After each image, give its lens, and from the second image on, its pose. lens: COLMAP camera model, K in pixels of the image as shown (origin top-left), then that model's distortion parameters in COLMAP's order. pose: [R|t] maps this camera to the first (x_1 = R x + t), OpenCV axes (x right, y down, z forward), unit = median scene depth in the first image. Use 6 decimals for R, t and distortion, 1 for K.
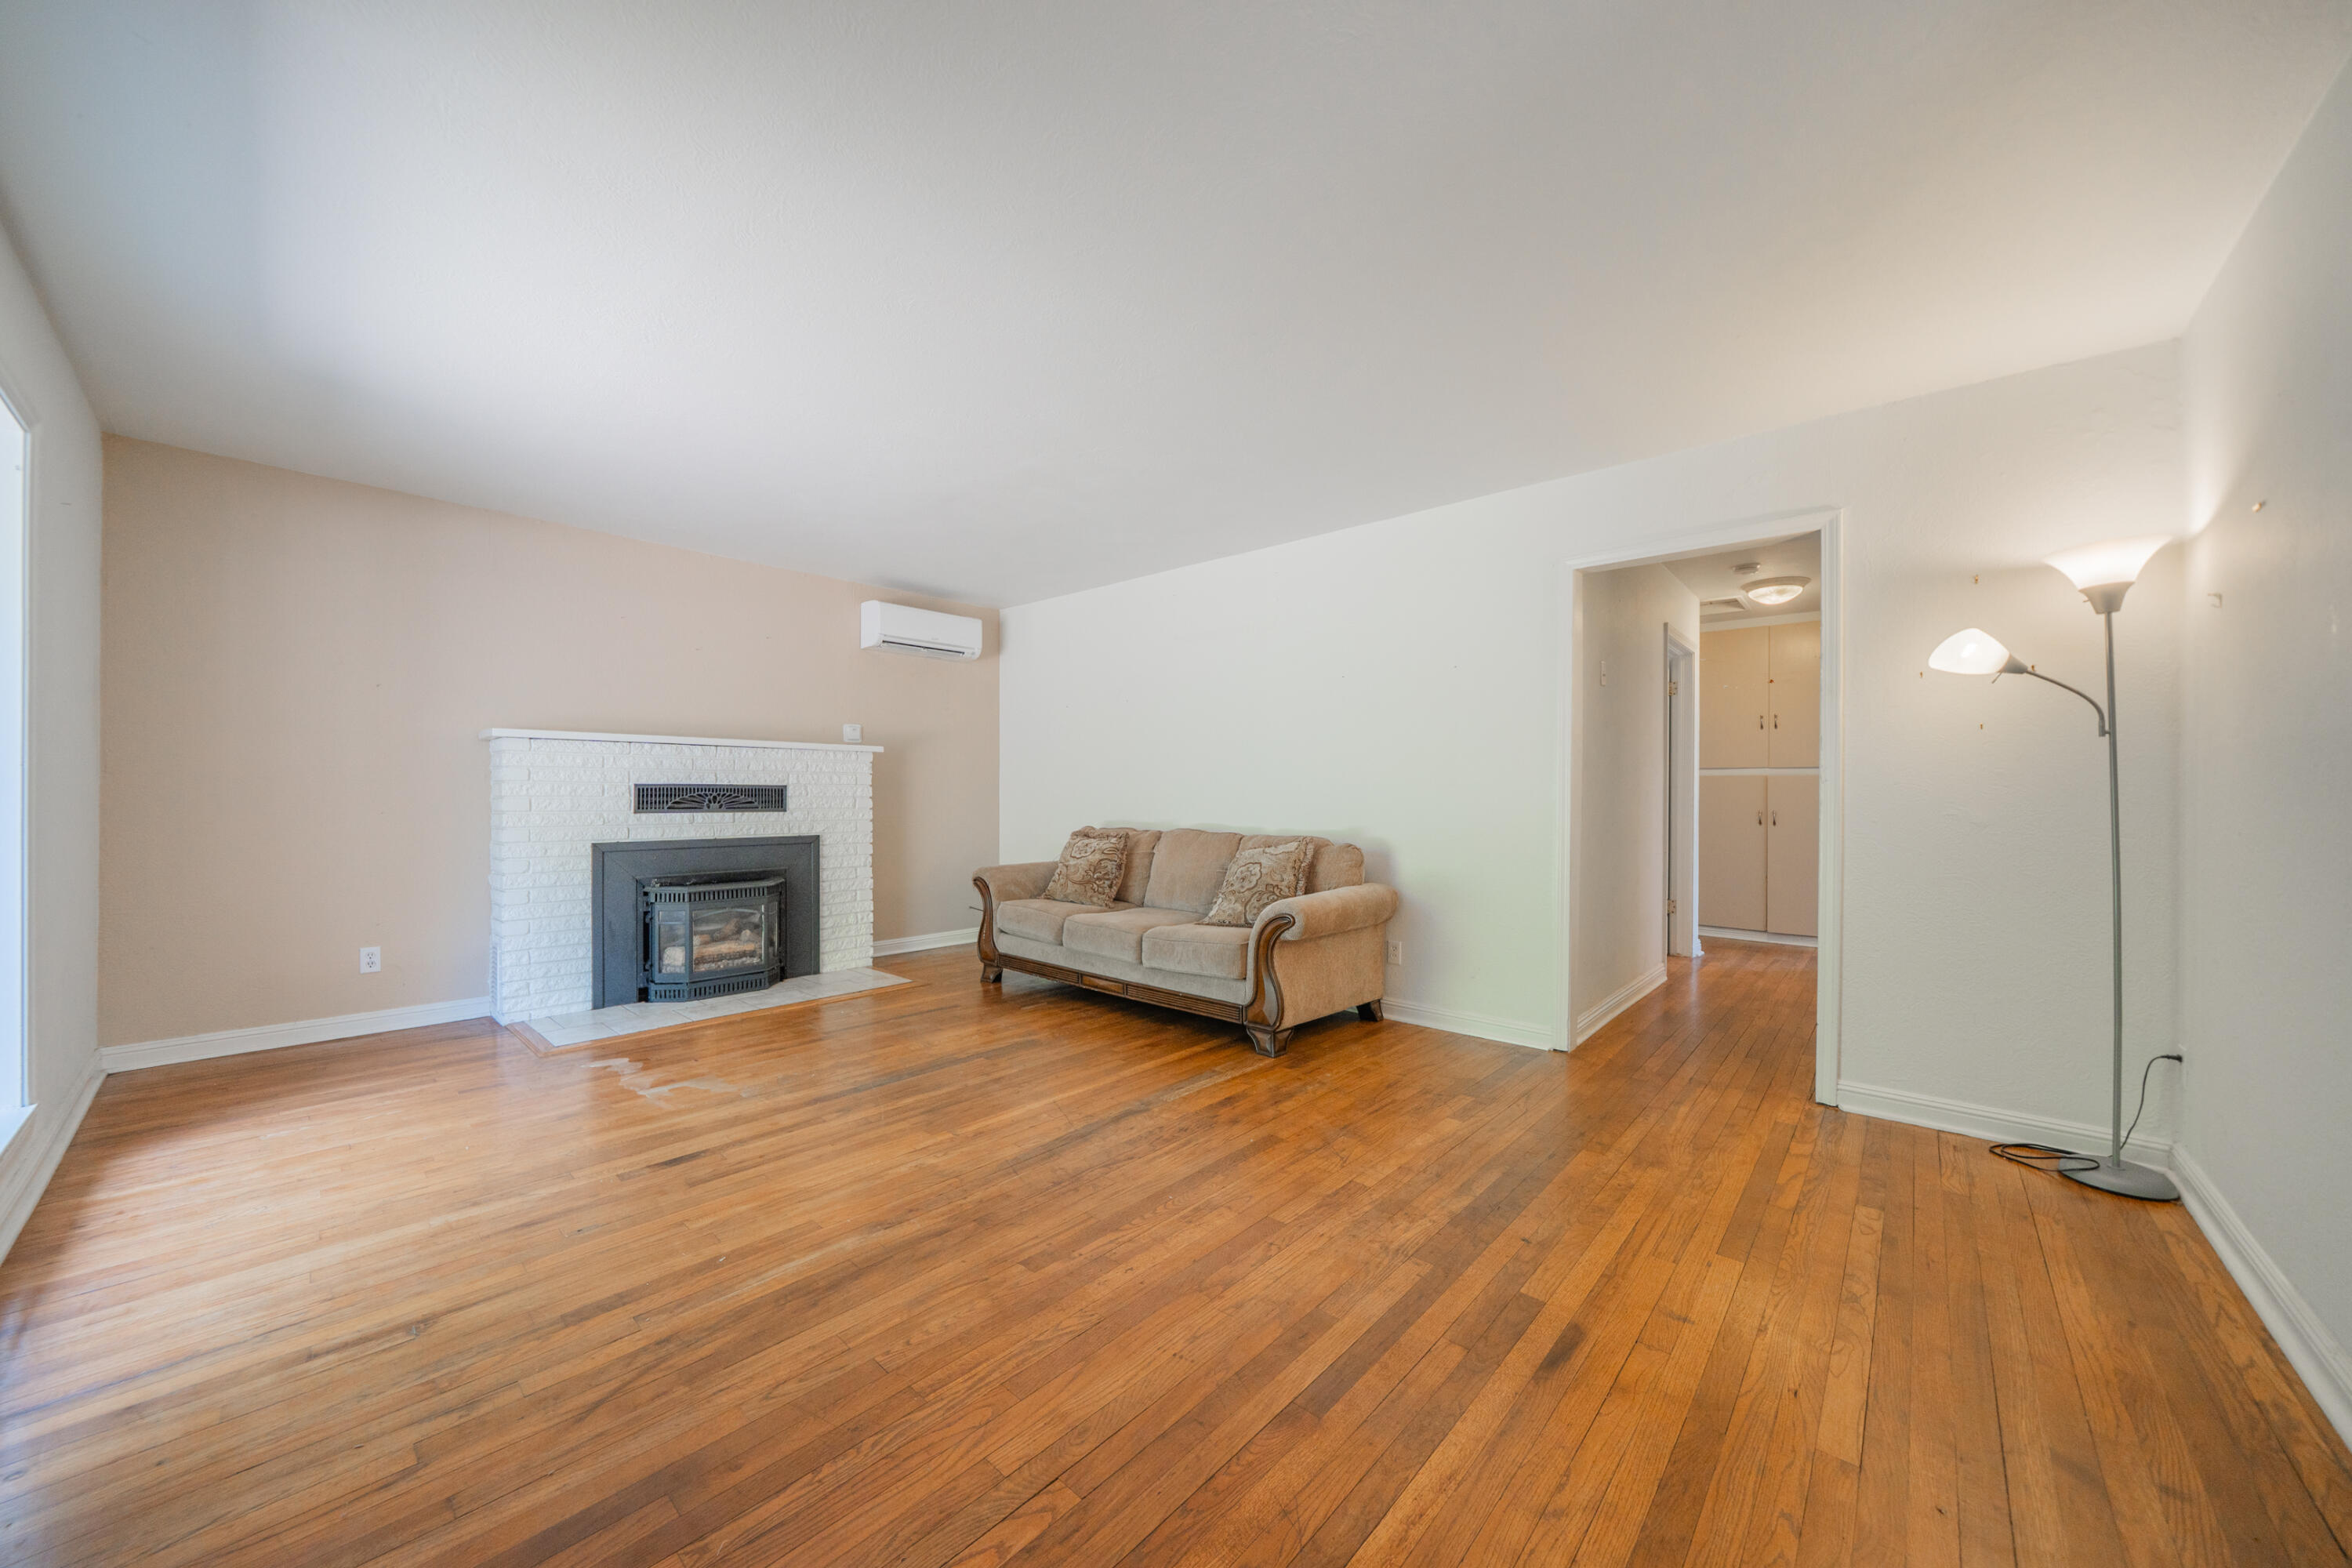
lens RADIAL K [[822.4, 0, 1120.3], [0, 822.4, 781.6], [0, 0, 1]] dist [-0.010045, -0.000005]
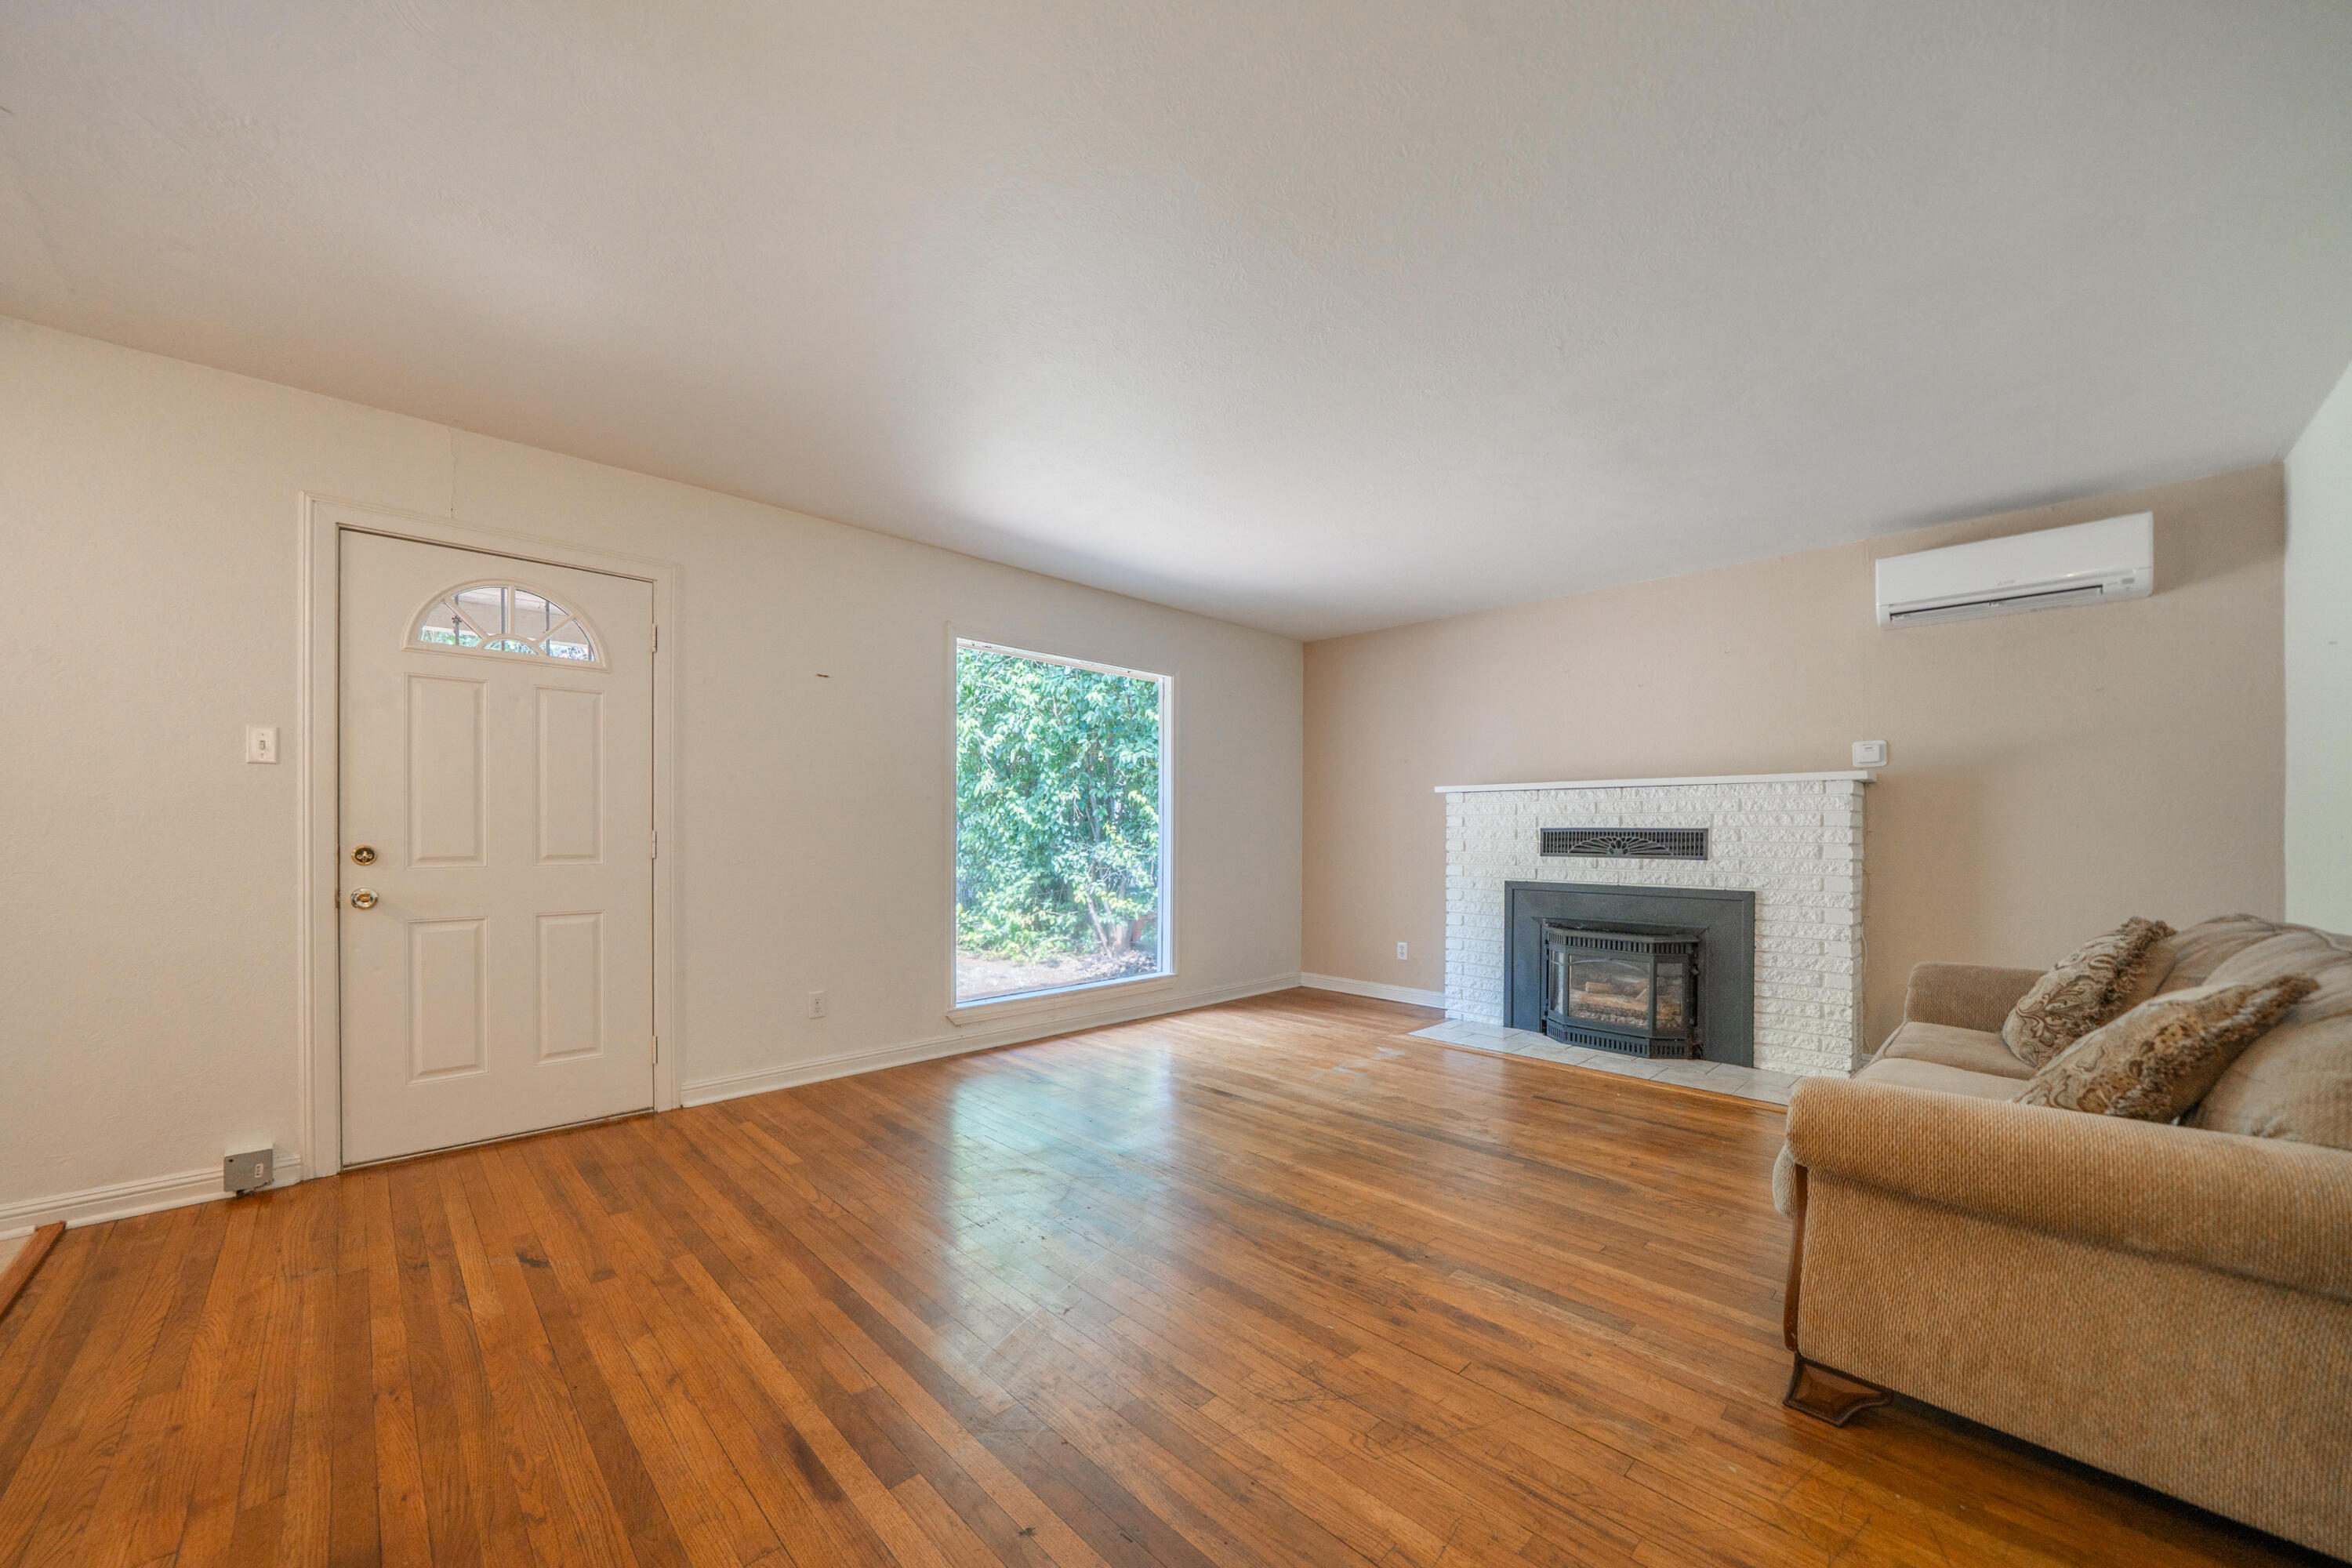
lens RADIAL K [[822.4, 0, 1120.3], [0, 822.4, 781.6], [0, 0, 1]] dist [-0.010045, -0.000005]
pose [[-0.033985, -0.065342, -0.997284, 0.516347], [0.008928, 0.997801, -0.065680, 0.007211], [0.999382, -0.011136, -0.033327, 0.486226]]
